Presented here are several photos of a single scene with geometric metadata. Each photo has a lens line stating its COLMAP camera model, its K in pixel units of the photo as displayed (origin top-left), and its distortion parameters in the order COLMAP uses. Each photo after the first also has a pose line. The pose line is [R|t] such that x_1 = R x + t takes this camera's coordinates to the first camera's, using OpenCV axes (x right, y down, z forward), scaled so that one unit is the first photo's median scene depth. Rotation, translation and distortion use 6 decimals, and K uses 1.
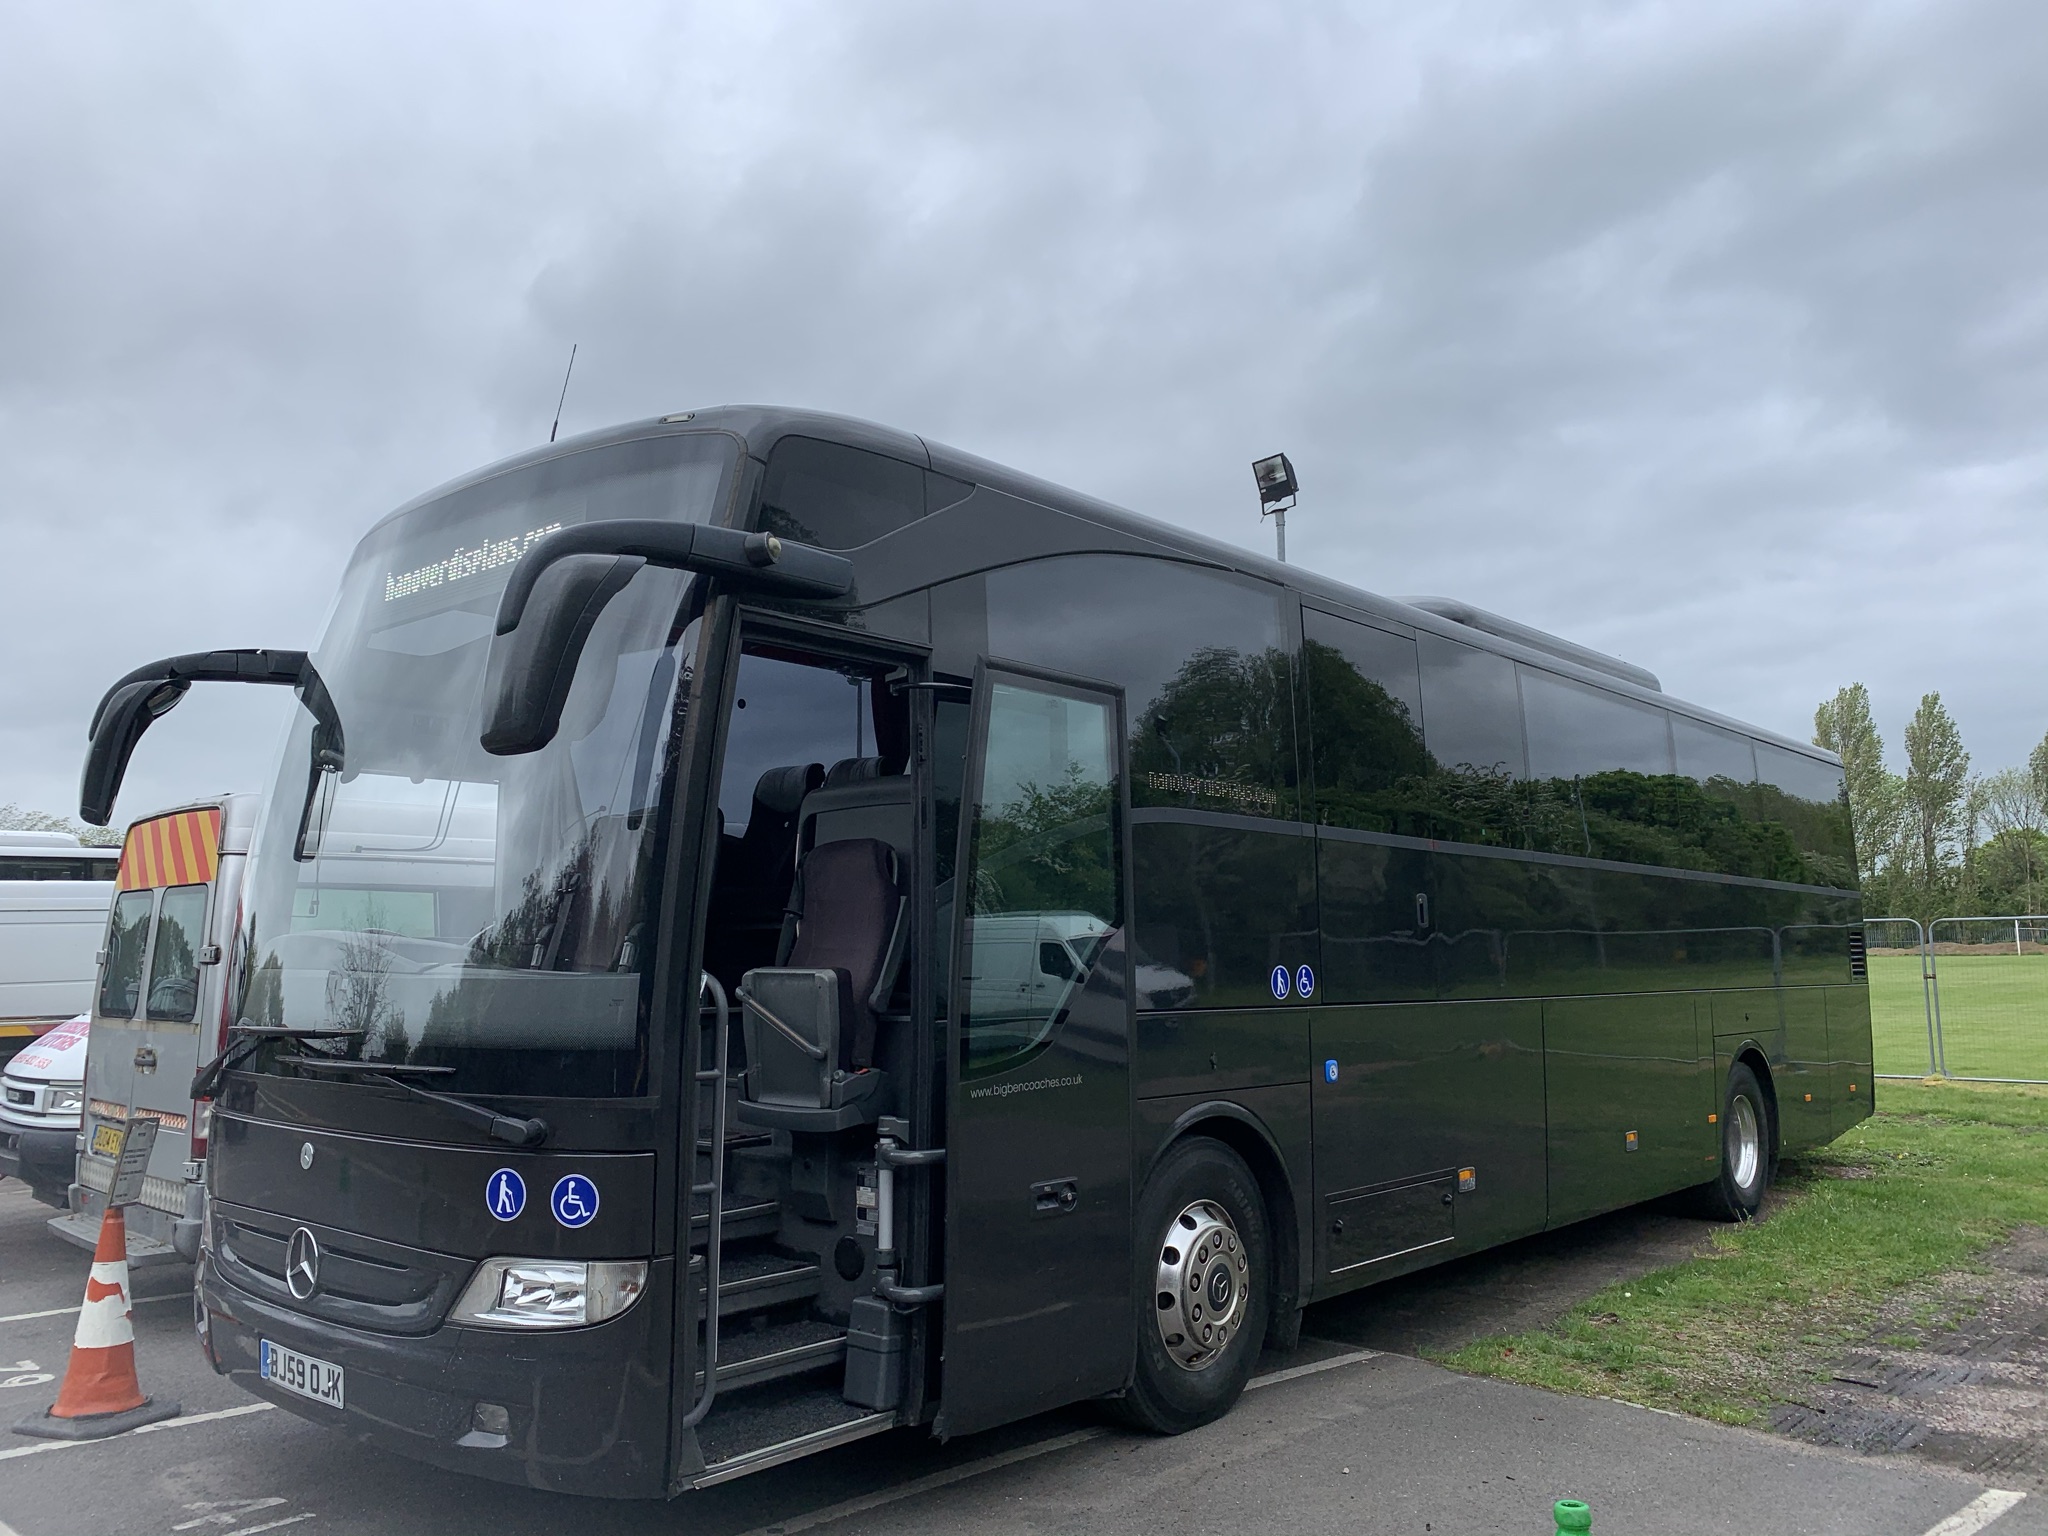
lens RADIAL K [[1568.6, 0, 1024.0], [0, 1568.6, 768.0], [0, 0, 1]] dist [0.046659, -0.094669]
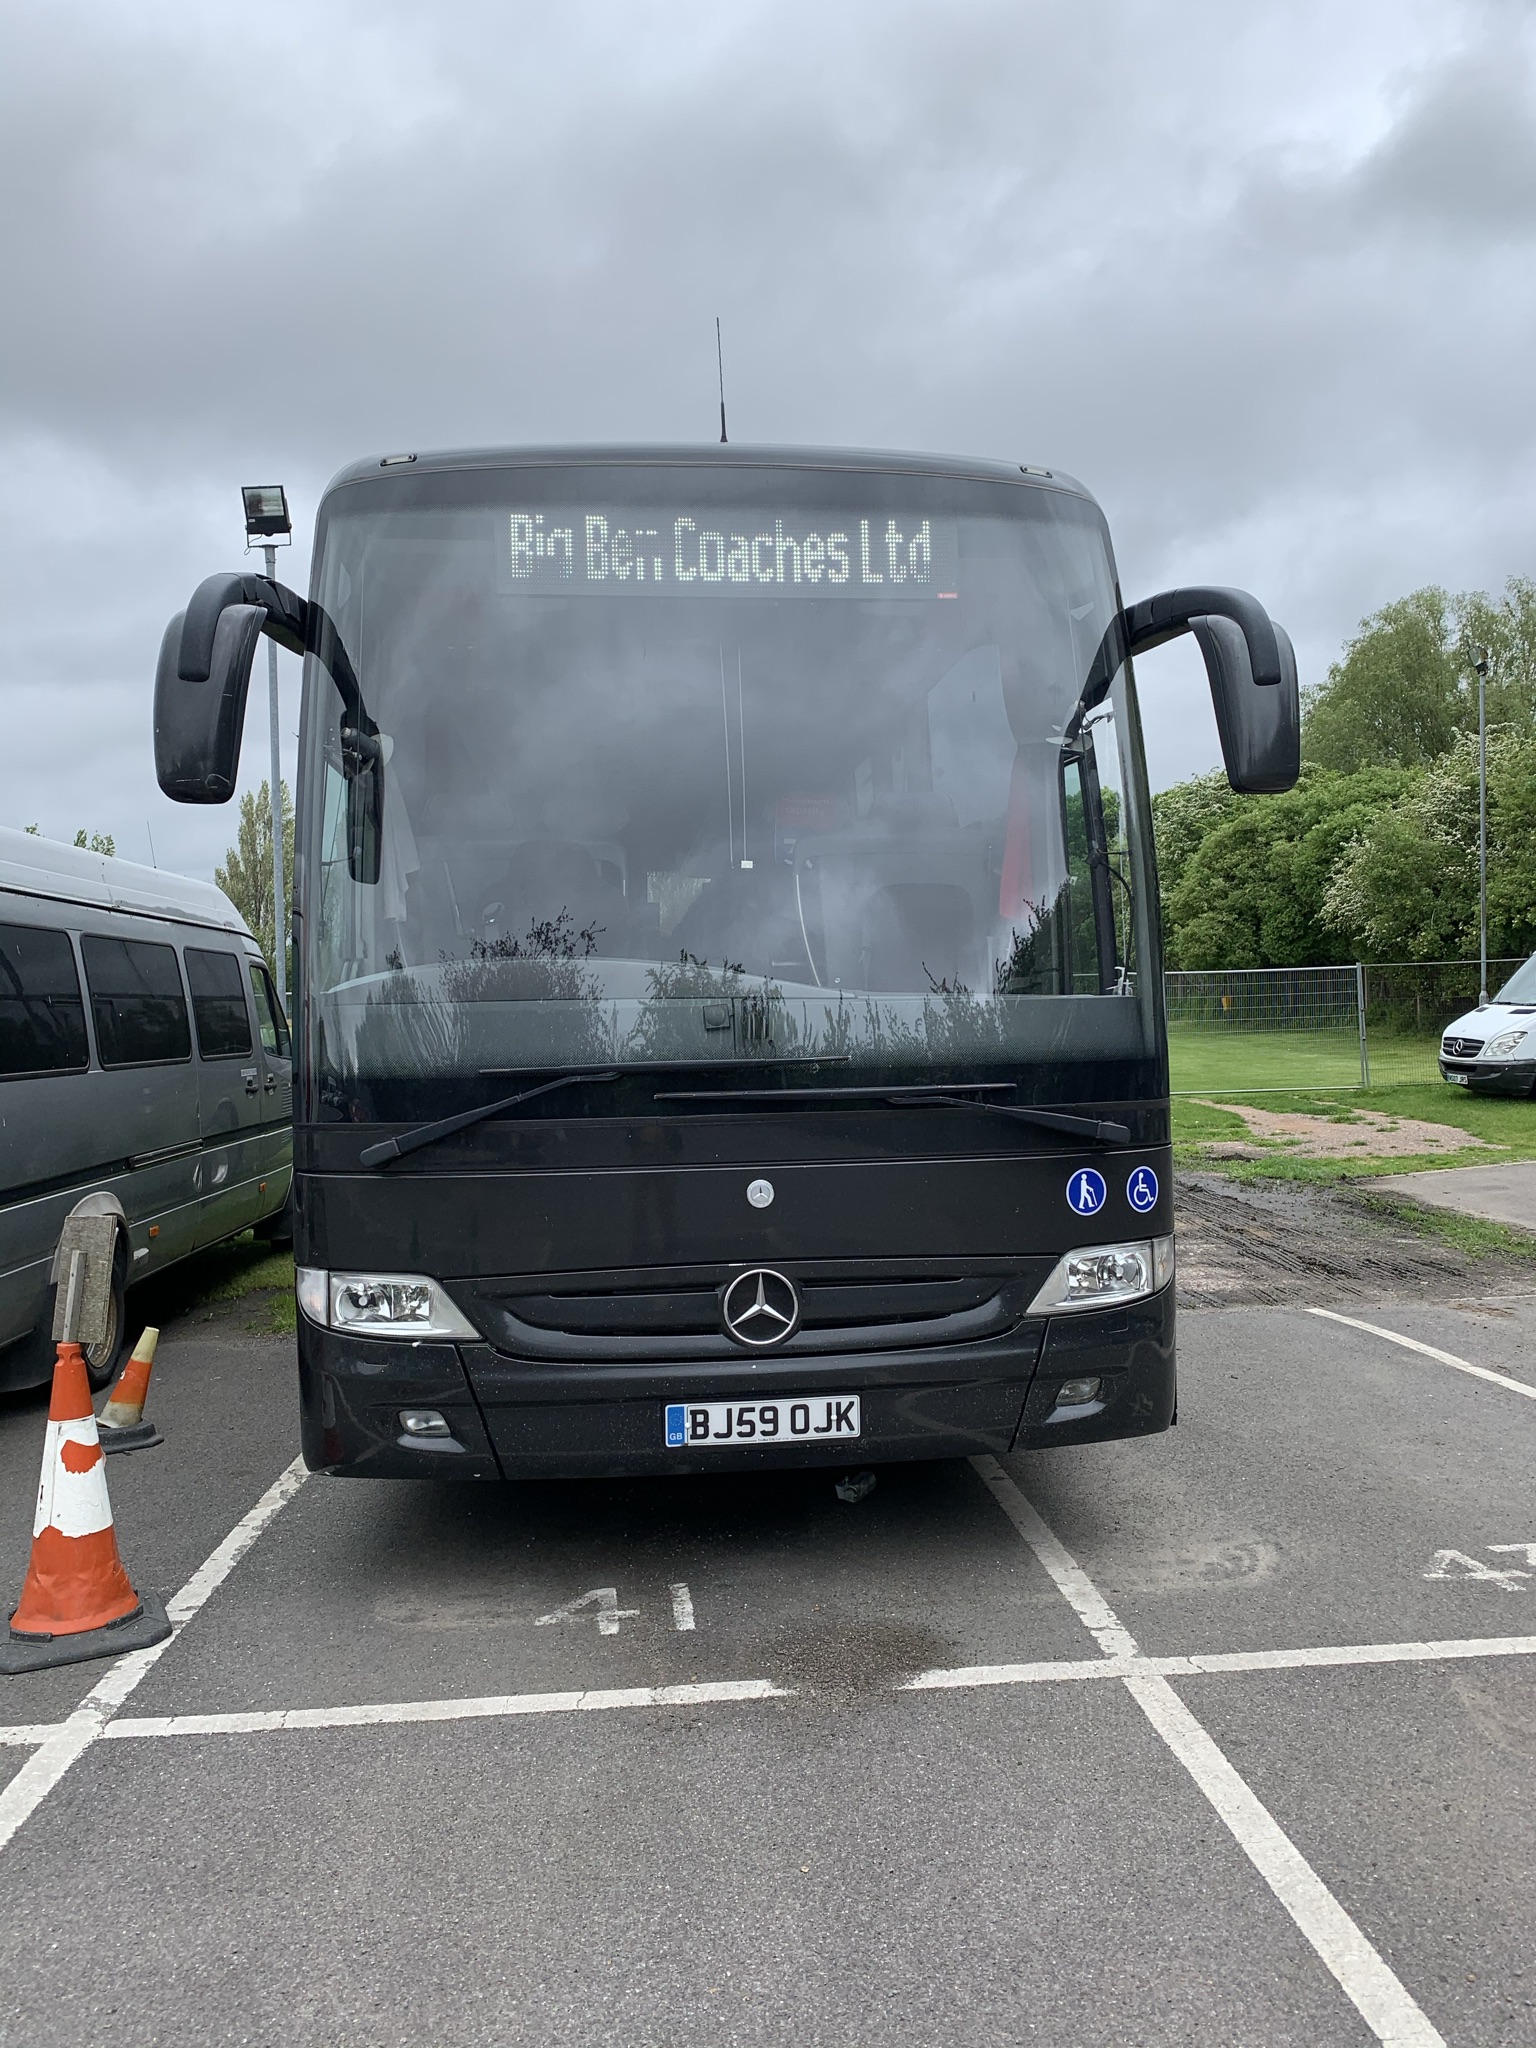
lens RADIAL K [[1542.9, 0, 797.8], [0, 1542.9, 1023.1], [0, 0, 1]] dist [0.040284, -0.071420]
pose [[0.657796, -0.010176, 0.753127, -0.910969], [-0.076452, 0.993842, 0.080203, 0.059728], [-0.749306, -0.110335, 0.652968, 0.331713]]
